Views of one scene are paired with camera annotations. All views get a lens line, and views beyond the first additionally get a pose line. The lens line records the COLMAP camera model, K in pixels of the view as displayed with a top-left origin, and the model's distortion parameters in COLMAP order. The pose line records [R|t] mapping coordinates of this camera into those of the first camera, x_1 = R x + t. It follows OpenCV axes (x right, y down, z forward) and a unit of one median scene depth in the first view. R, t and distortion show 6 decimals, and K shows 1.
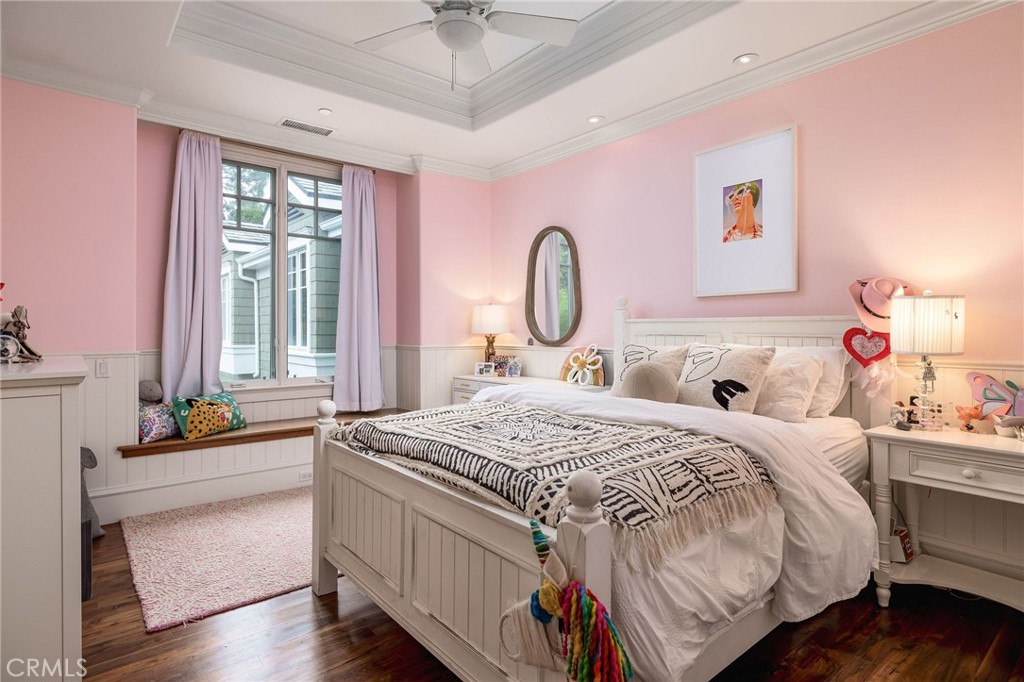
lens RADIAL K [[530.4, 0, 513.2], [0, 530.4, 333.9], [0, 0, 1]] dist [-0.004283, -0.000844]
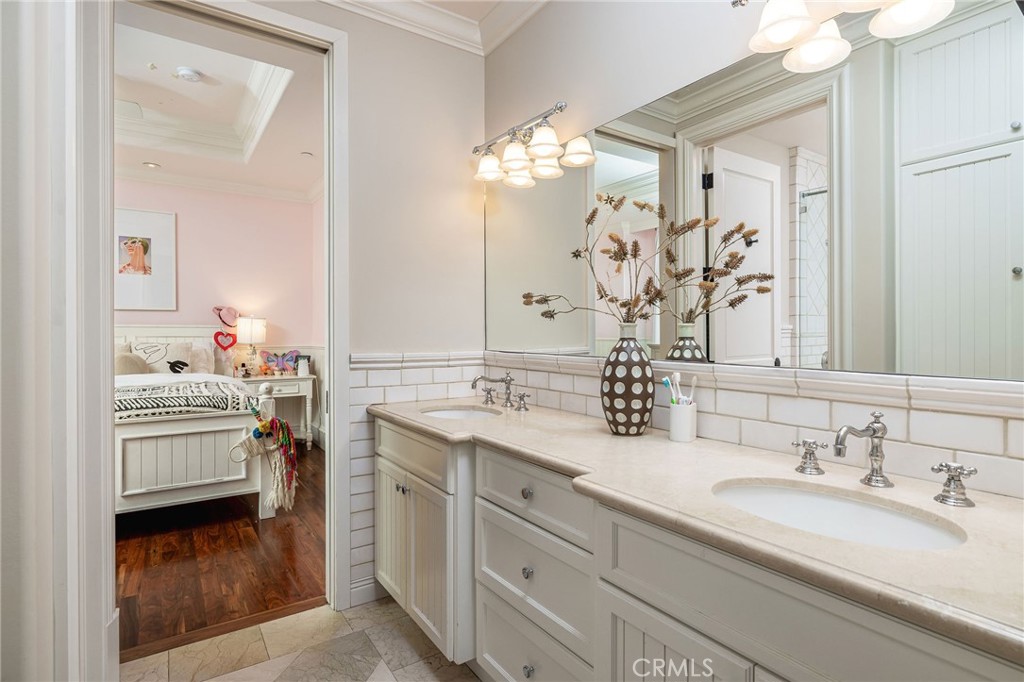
lens RADIAL K [[530.4, 0, 507.7], [0, 530.4, 334.9], [0, 0, 1]] dist [-0.004283, -0.000844]
pose [[0.093561, -0.005525, 0.995598, -1.018273], [0.004113, 0.999978, 0.005163, -0.003810], [-0.995605, 0.003612, 0.093581, -0.223879]]
